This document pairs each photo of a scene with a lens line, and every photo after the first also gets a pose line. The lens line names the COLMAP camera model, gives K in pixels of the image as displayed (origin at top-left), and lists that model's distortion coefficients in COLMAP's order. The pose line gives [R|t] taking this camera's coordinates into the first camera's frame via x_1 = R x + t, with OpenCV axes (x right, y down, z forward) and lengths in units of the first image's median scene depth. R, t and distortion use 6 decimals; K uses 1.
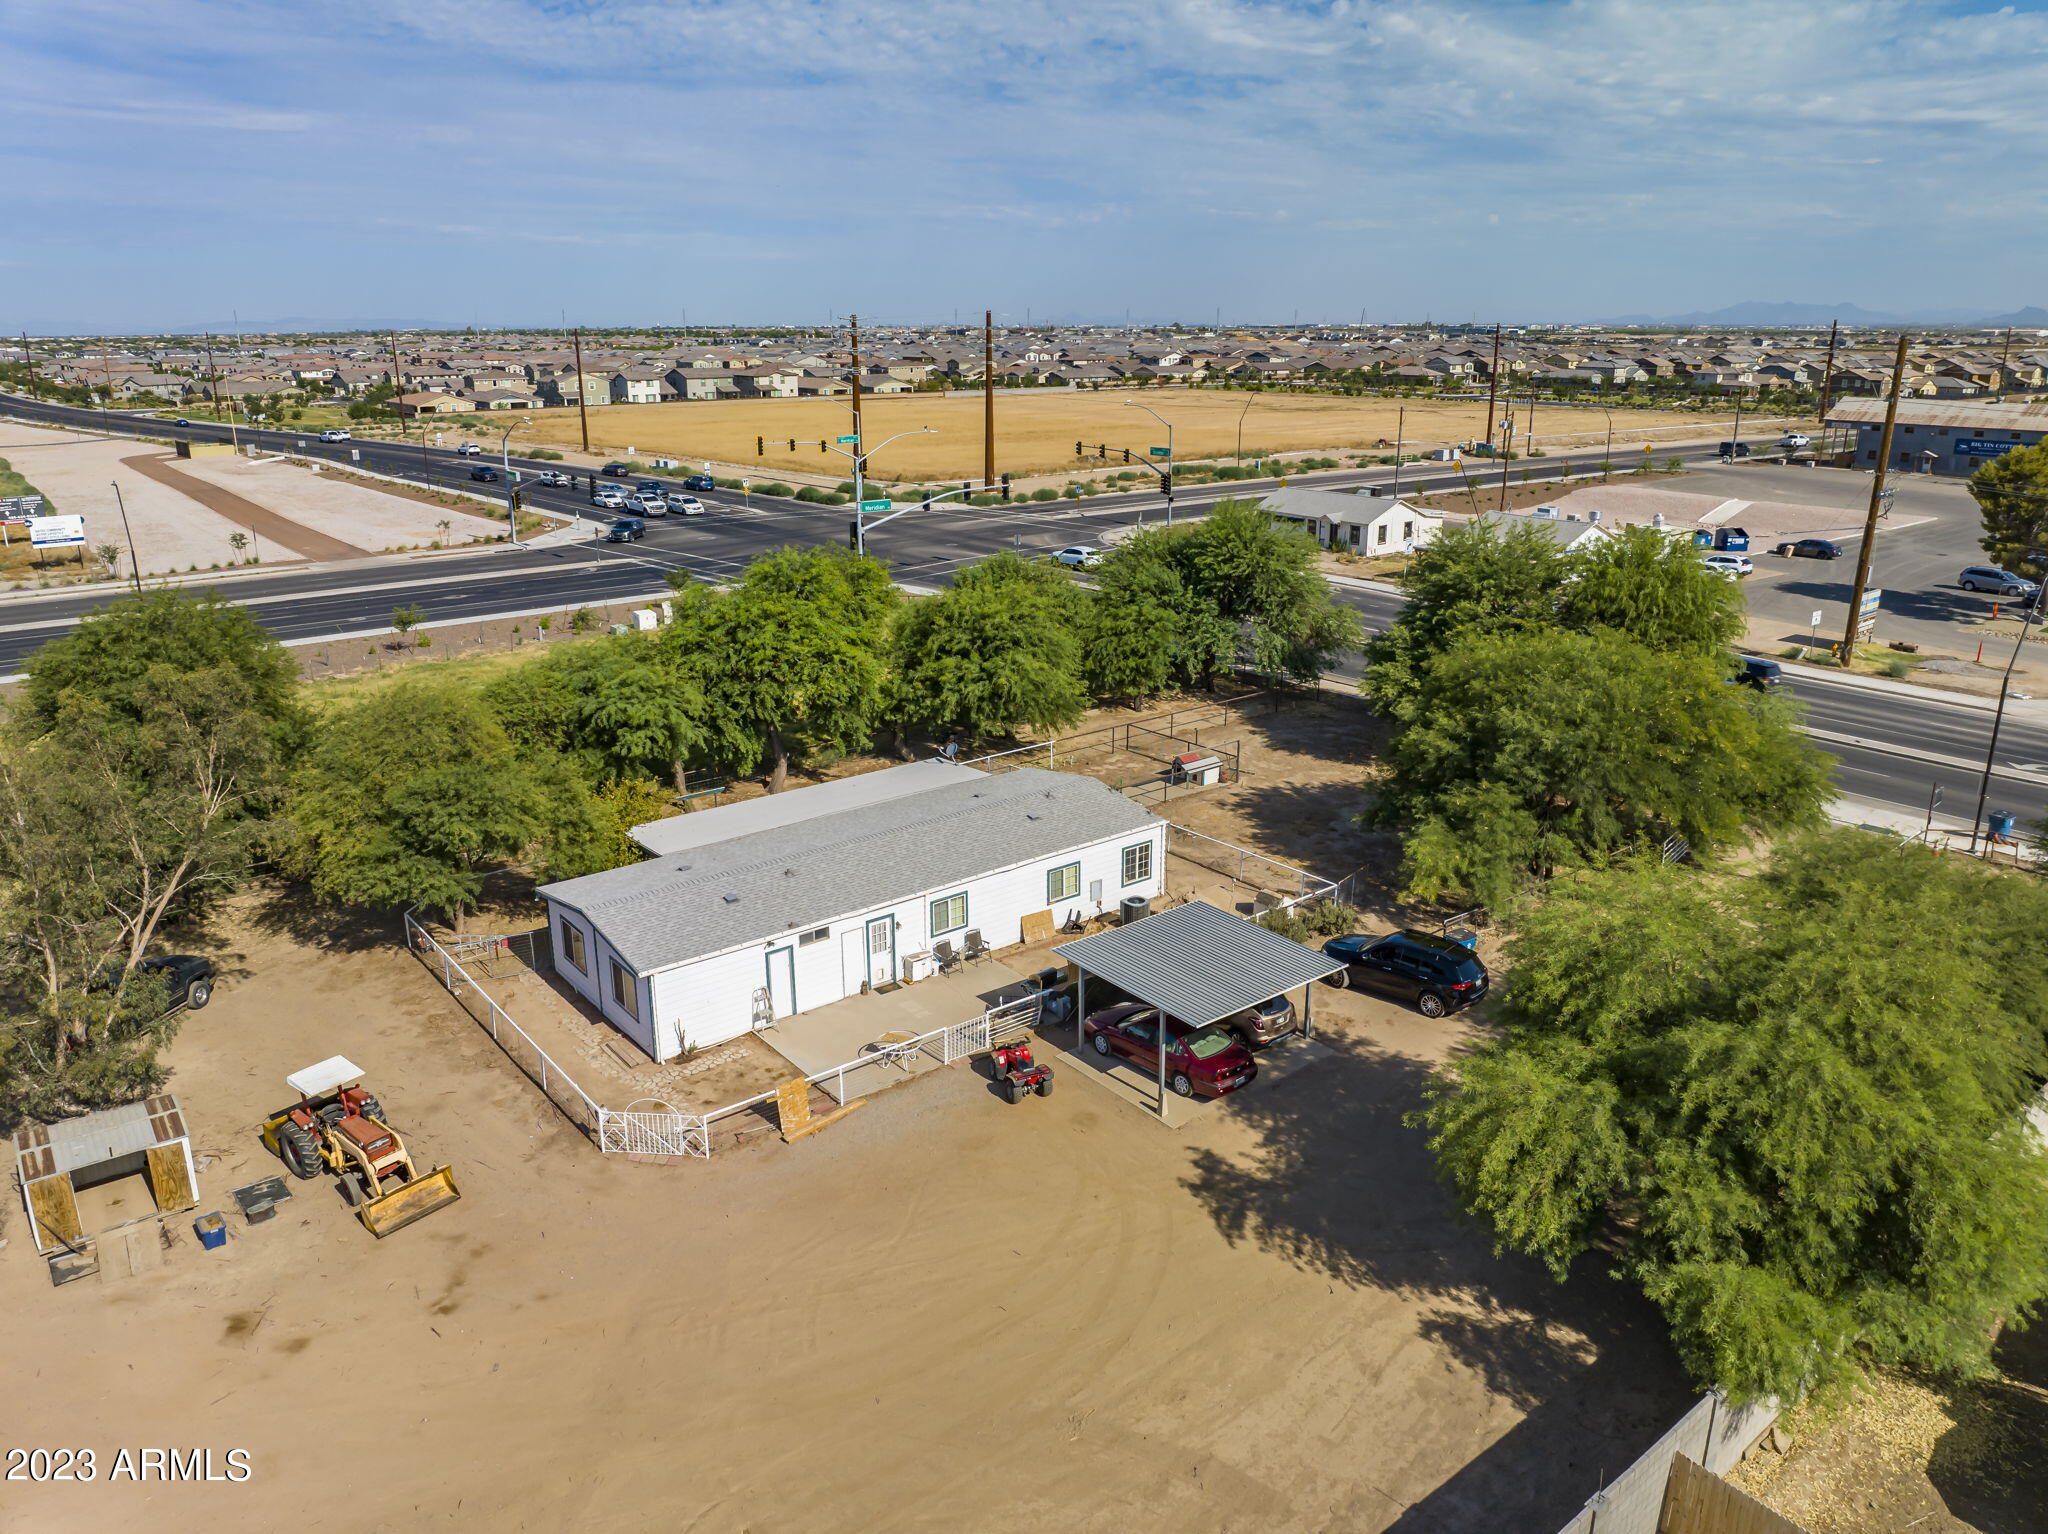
lens RADIAL K [[1444.8, 0, 1033.1], [0, 1444.8, 757.9], [0, 0, 1]] dist [-0.044277, 0.013399]
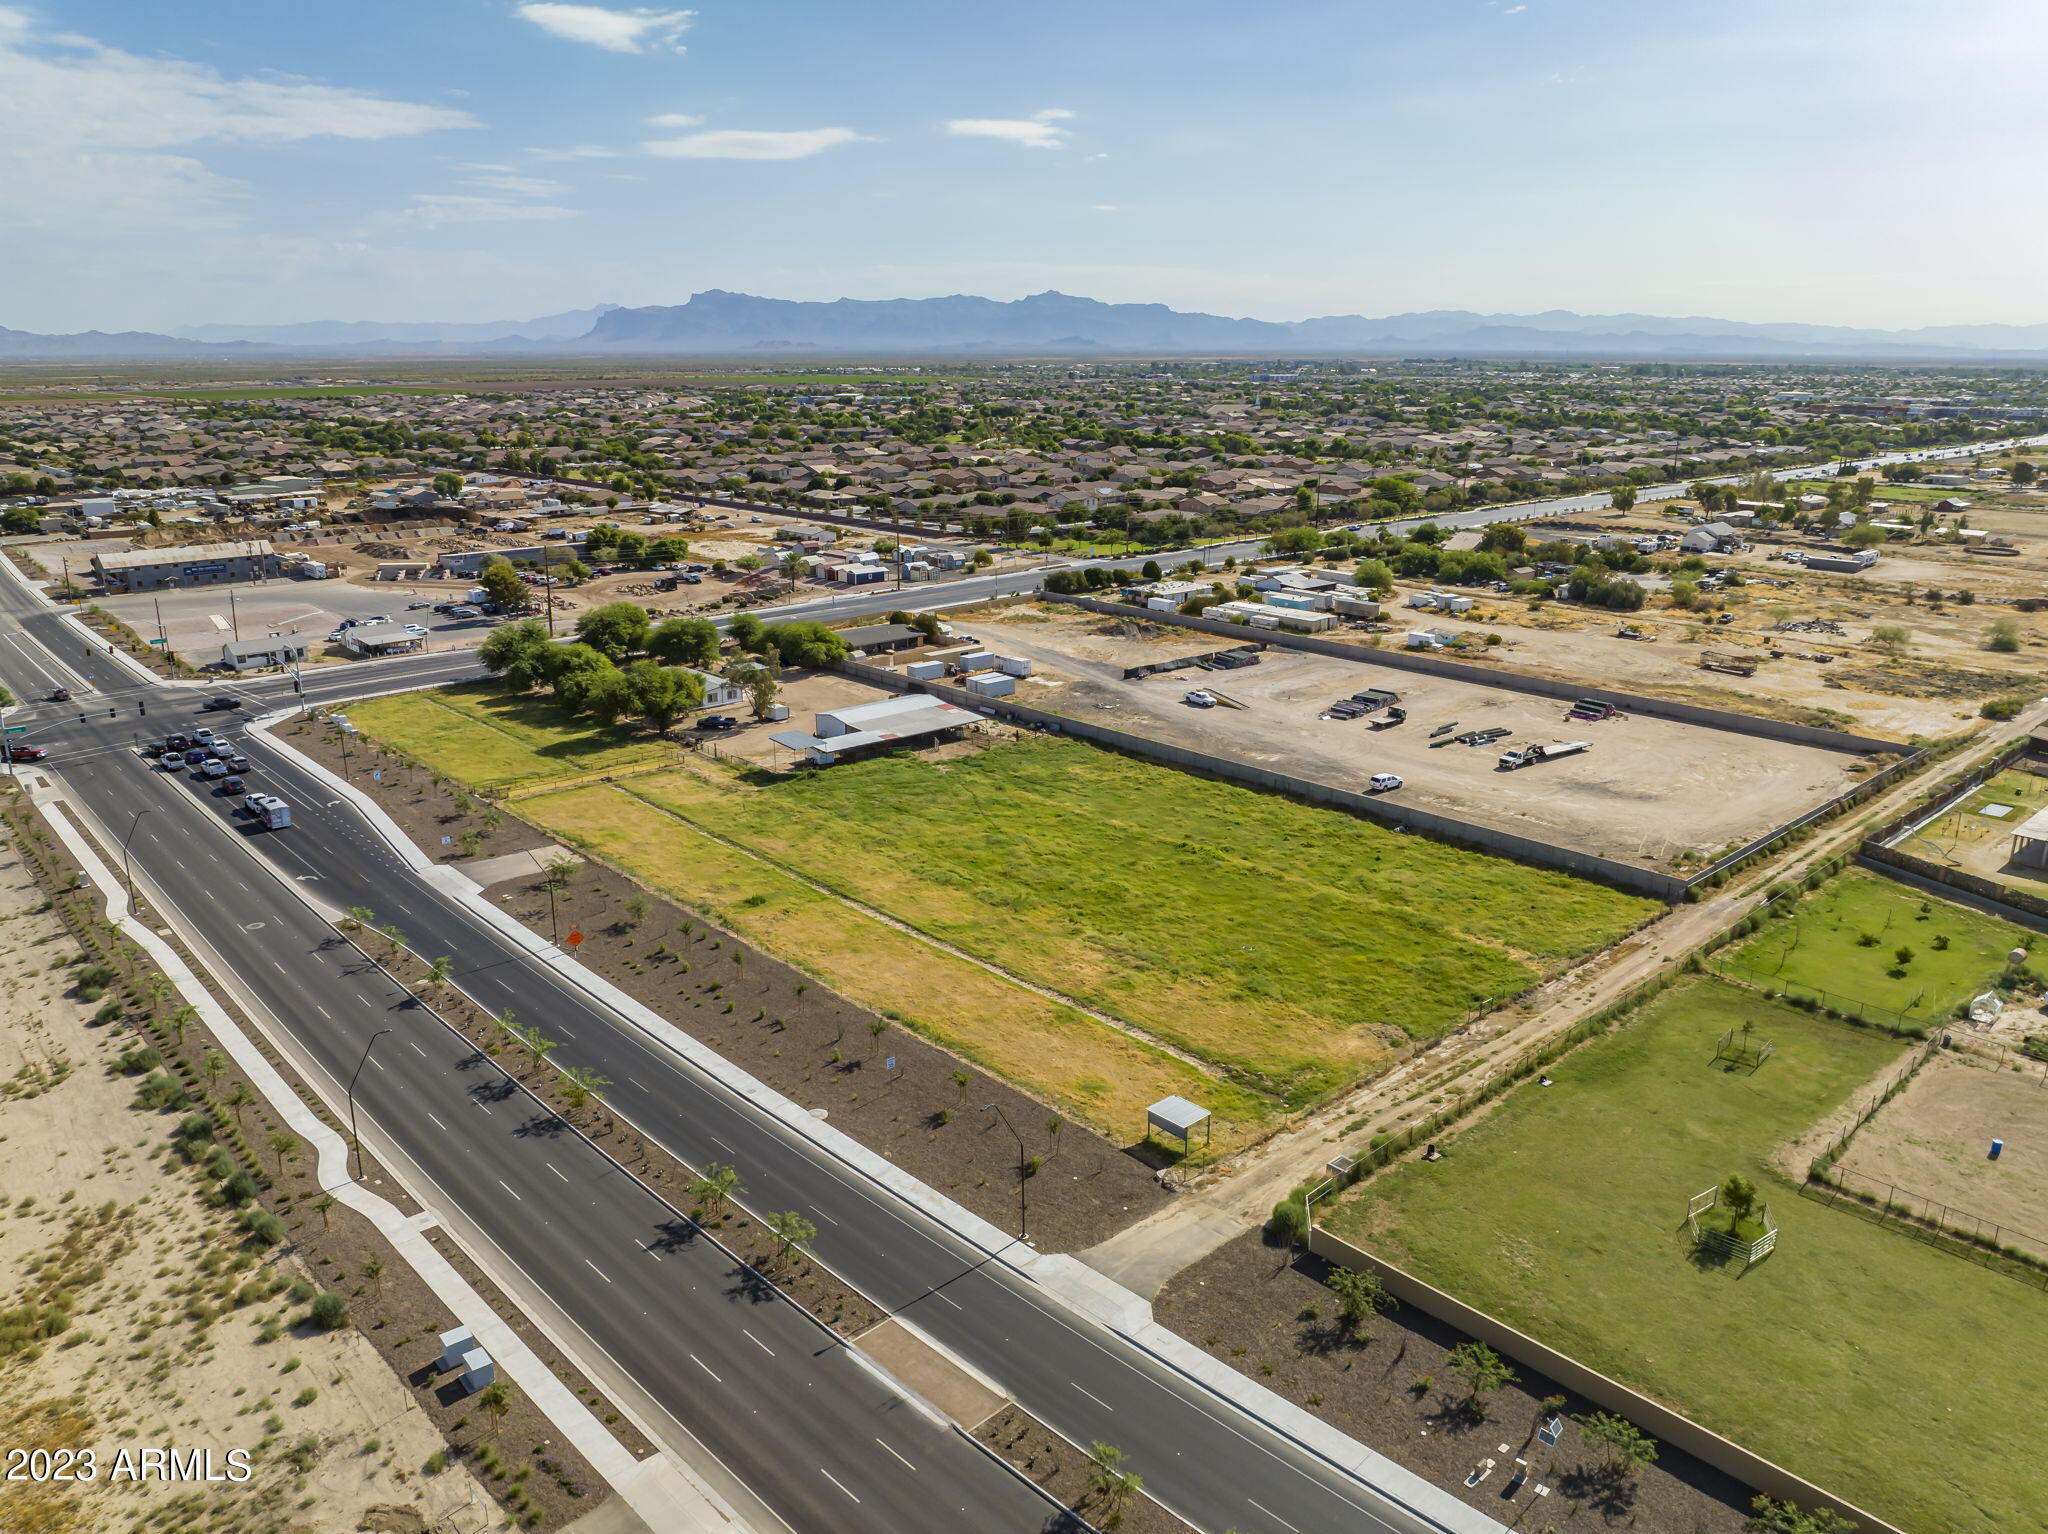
lens RADIAL K [[1444.8, 0, 1027.2], [0, 1444.8, 746.9], [0, 0, 1]] dist [-0.044277, 0.013399]
pose [[-0.064017, -0.263330, 0.962579, -4.181760], [0.290520, 0.917863, 0.270419, -0.607092], [-0.954725, 0.296960, 0.017744, -0.132497]]
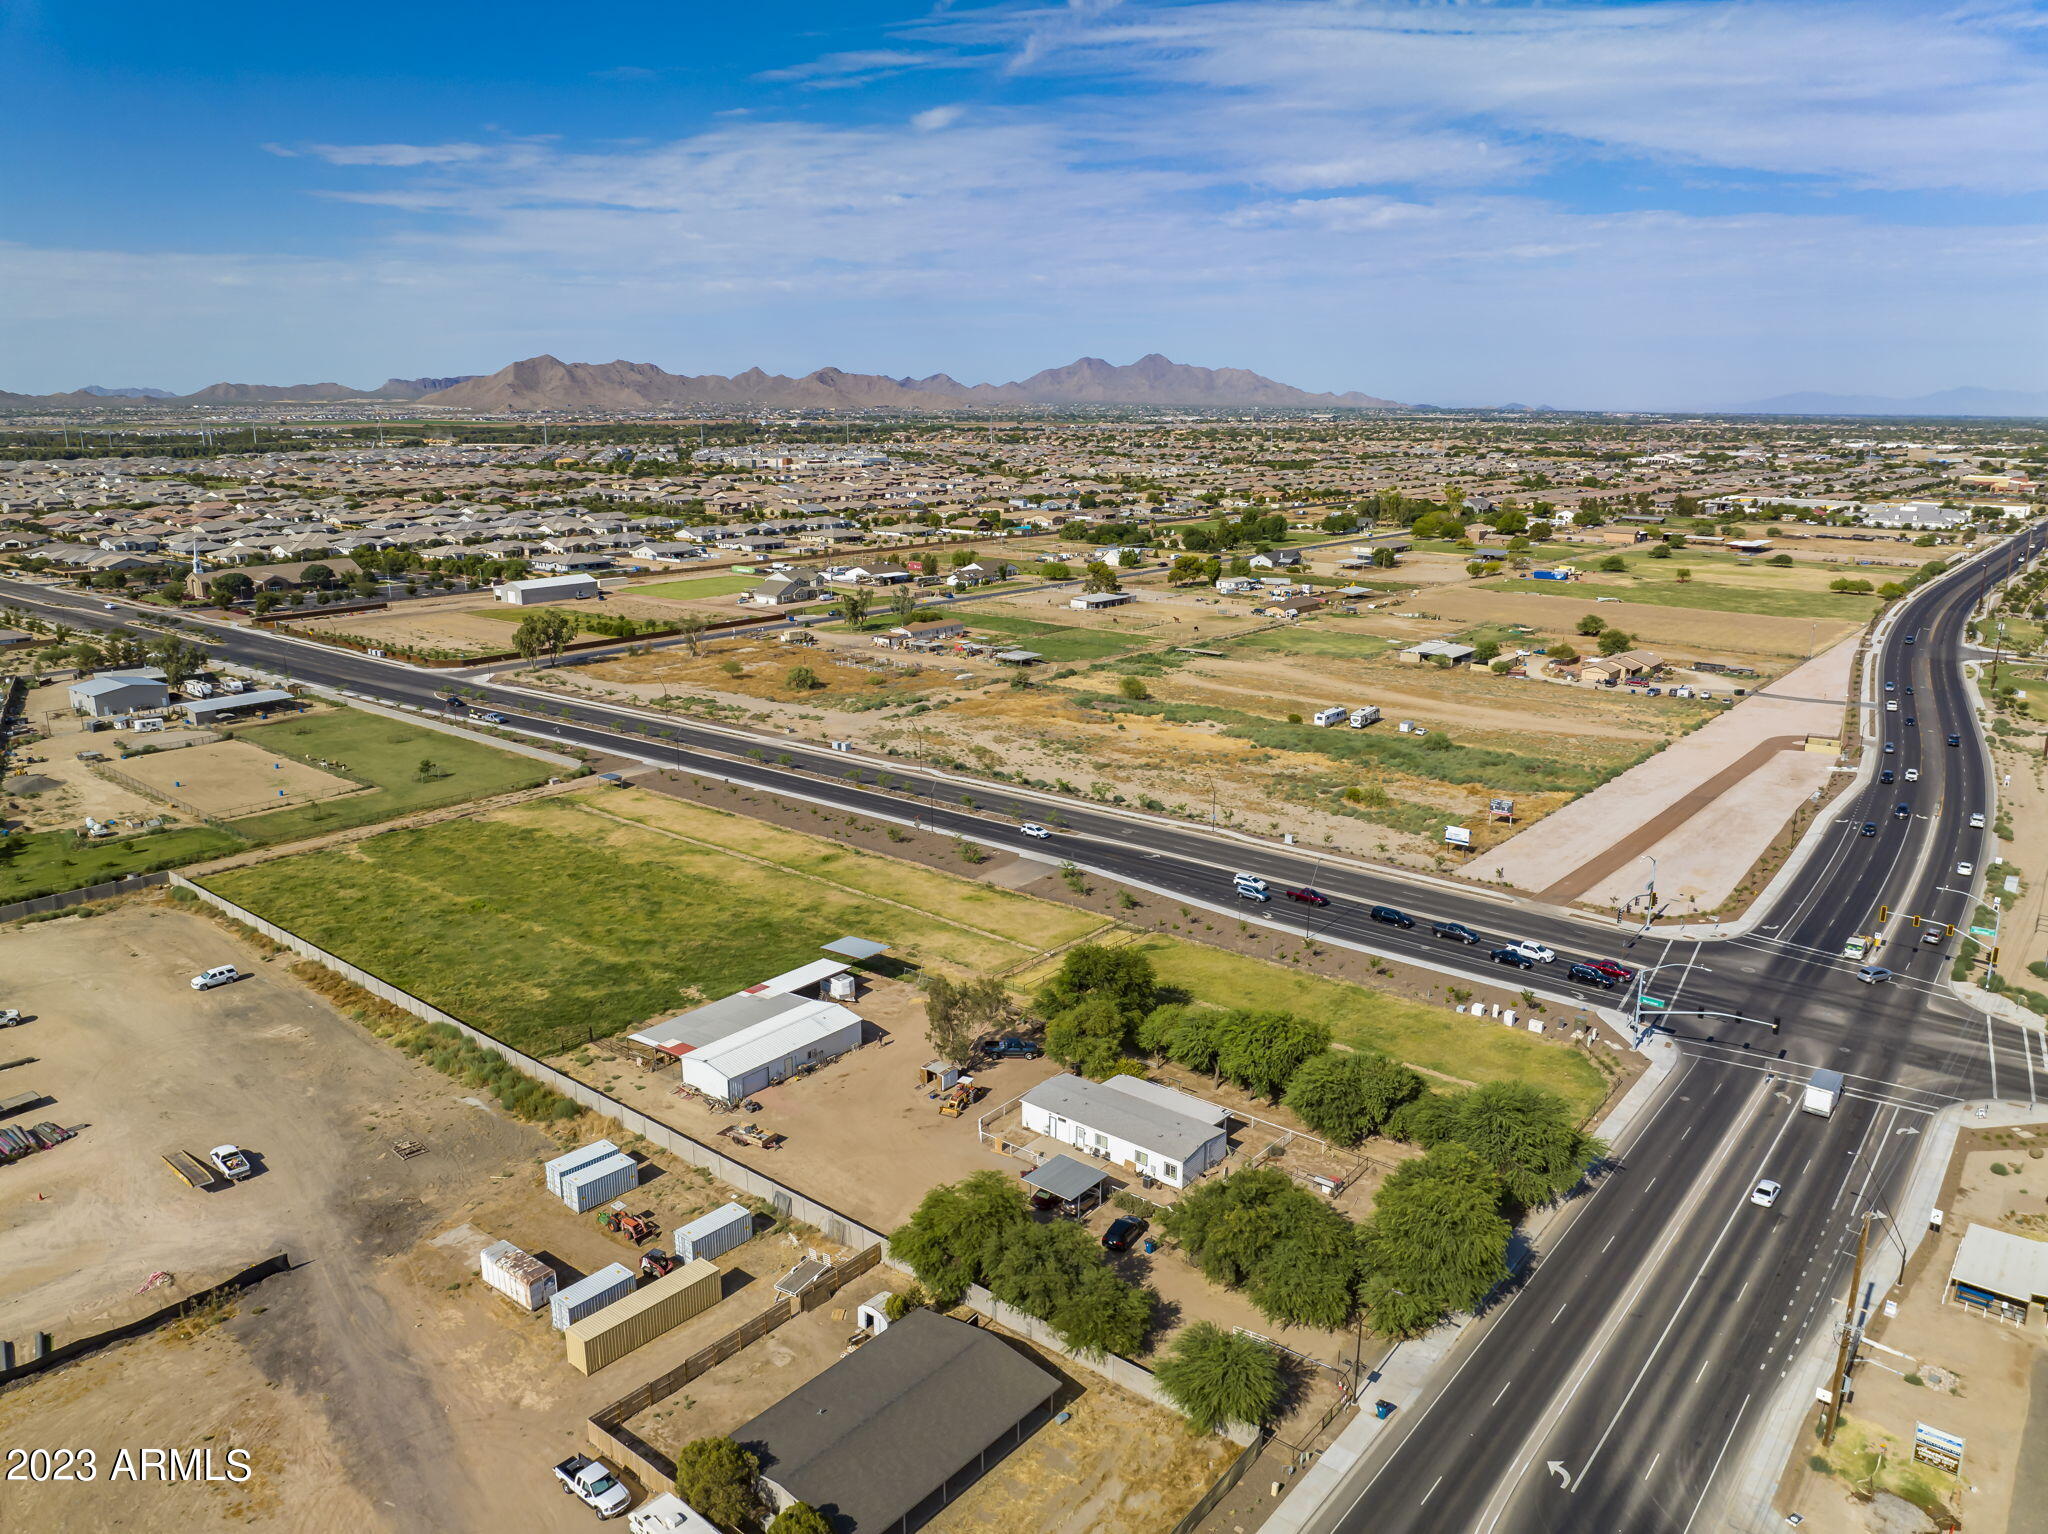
lens RADIAL K [[1444.8, 0, 1031.4], [0, 1444.8, 737.2], [0, 0, 1]] dist [-0.044277, 0.013399]
pose [[0.207220, 0.226506, -0.951711, 2.021192], [-0.287071, 0.944080, 0.162184, -0.889066], [0.935227, 0.239601, 0.260656, -0.116524]]
